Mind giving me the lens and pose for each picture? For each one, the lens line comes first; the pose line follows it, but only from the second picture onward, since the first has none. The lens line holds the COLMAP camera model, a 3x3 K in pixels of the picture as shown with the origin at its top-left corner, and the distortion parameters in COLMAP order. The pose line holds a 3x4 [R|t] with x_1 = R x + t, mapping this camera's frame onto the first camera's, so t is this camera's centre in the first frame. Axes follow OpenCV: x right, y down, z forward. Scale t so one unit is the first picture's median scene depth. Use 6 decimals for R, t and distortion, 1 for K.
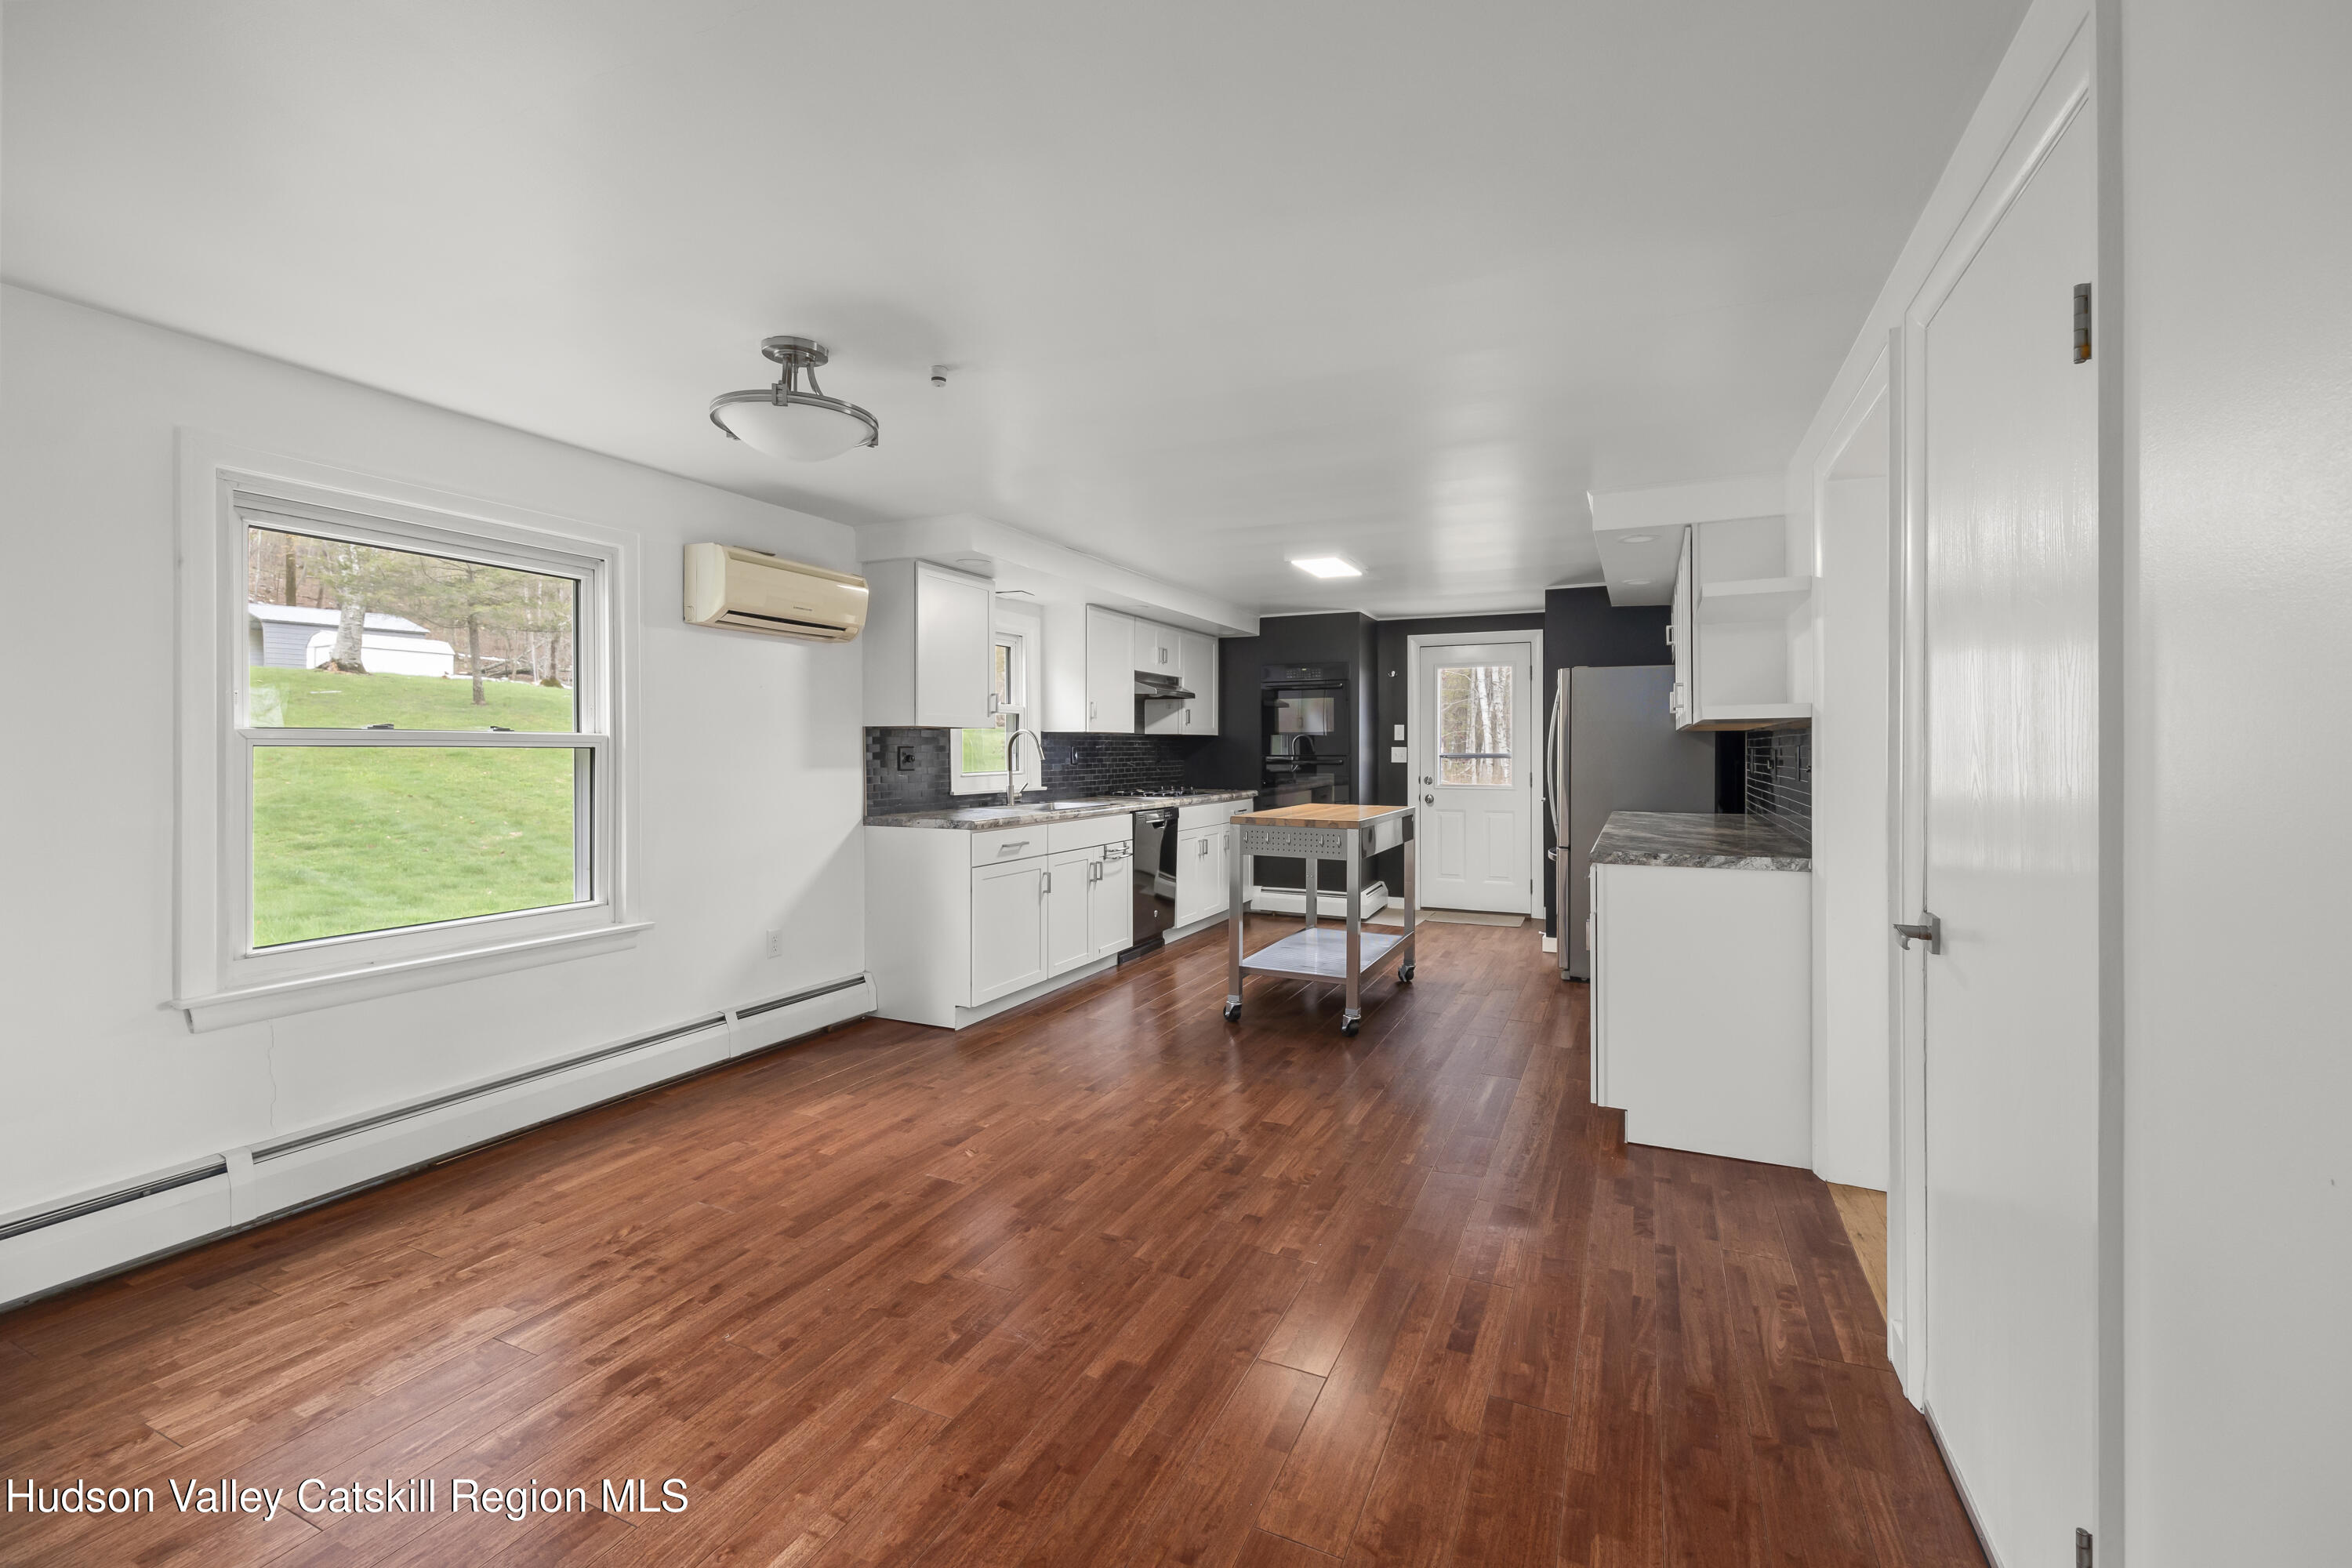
lens RADIAL K [[998.2, 0, 1175.2], [0, 998.2, 754.3], [0, 0, 1]] dist [0.001455, 0.000018]
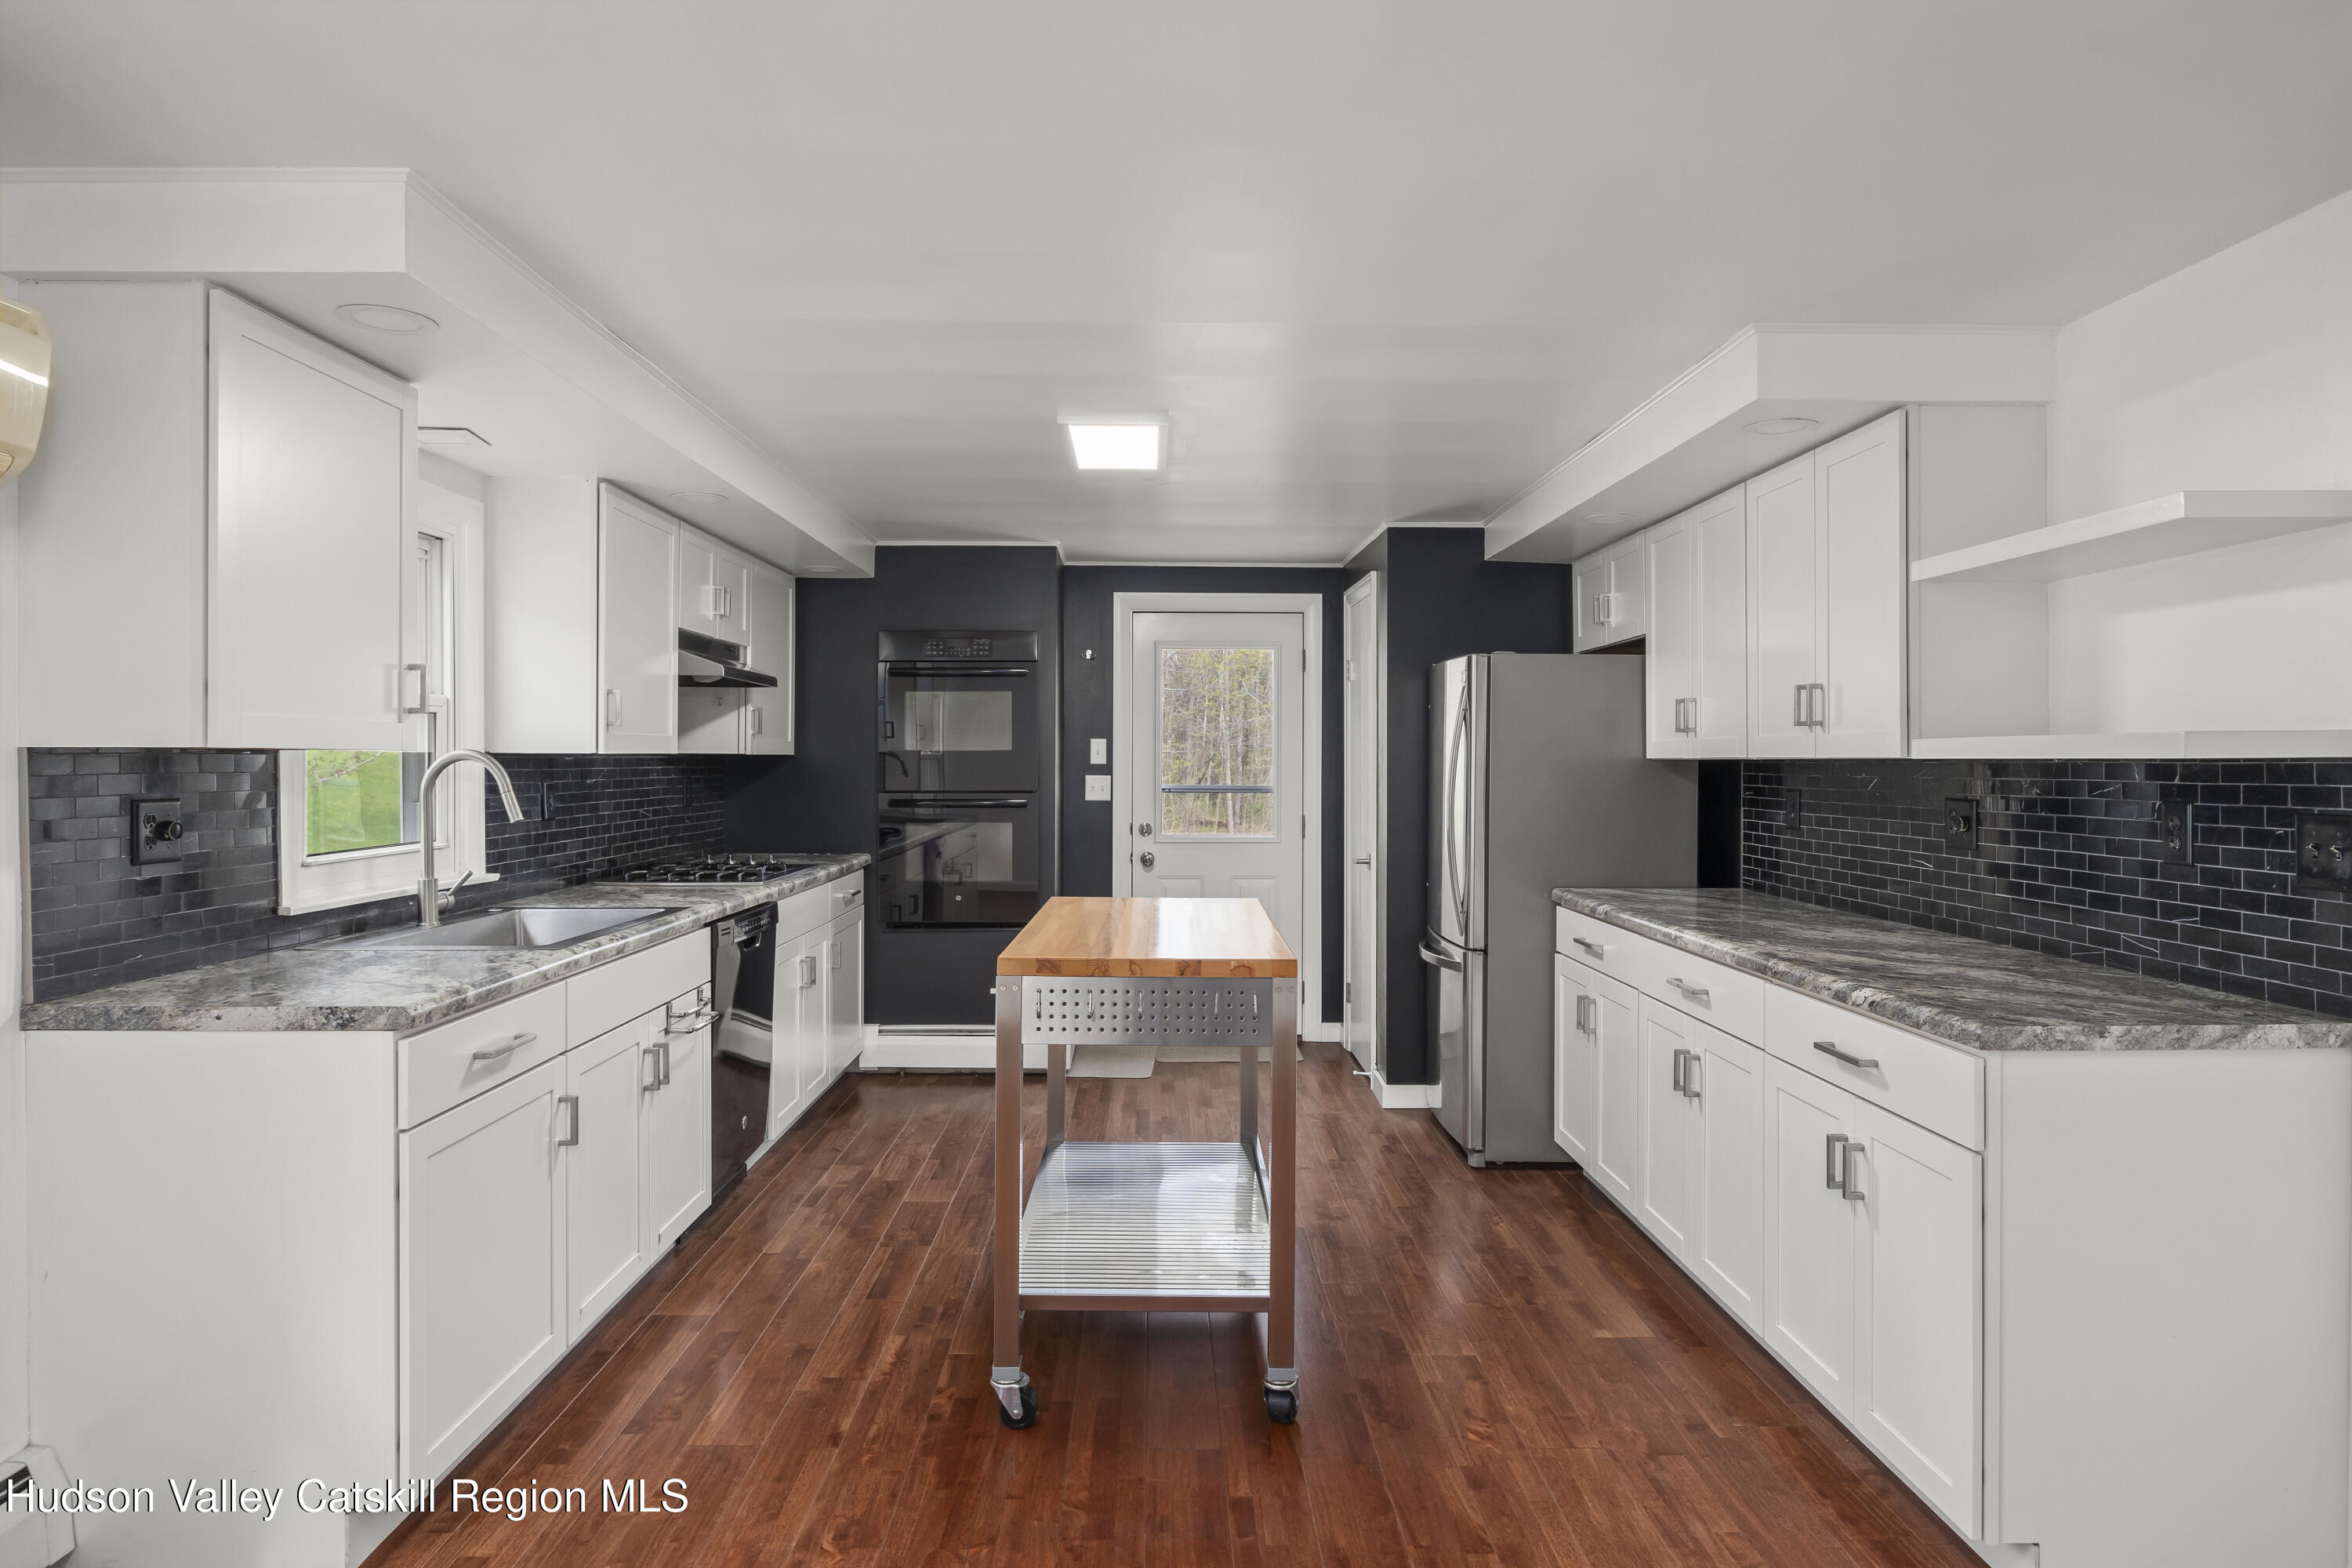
lens RADIAL K [[1344.1, 0, 1172.9], [0, 1344.1, 769.2], [0, 0, 1]] dist [-0.016432, 0.002890]
pose [[0.900128, -0.001347, 0.435623, -0.117287], [0.000587, 0.999998, 0.001880, -0.015836], [-0.435624, -0.001437, 0.900127, 0.313830]]
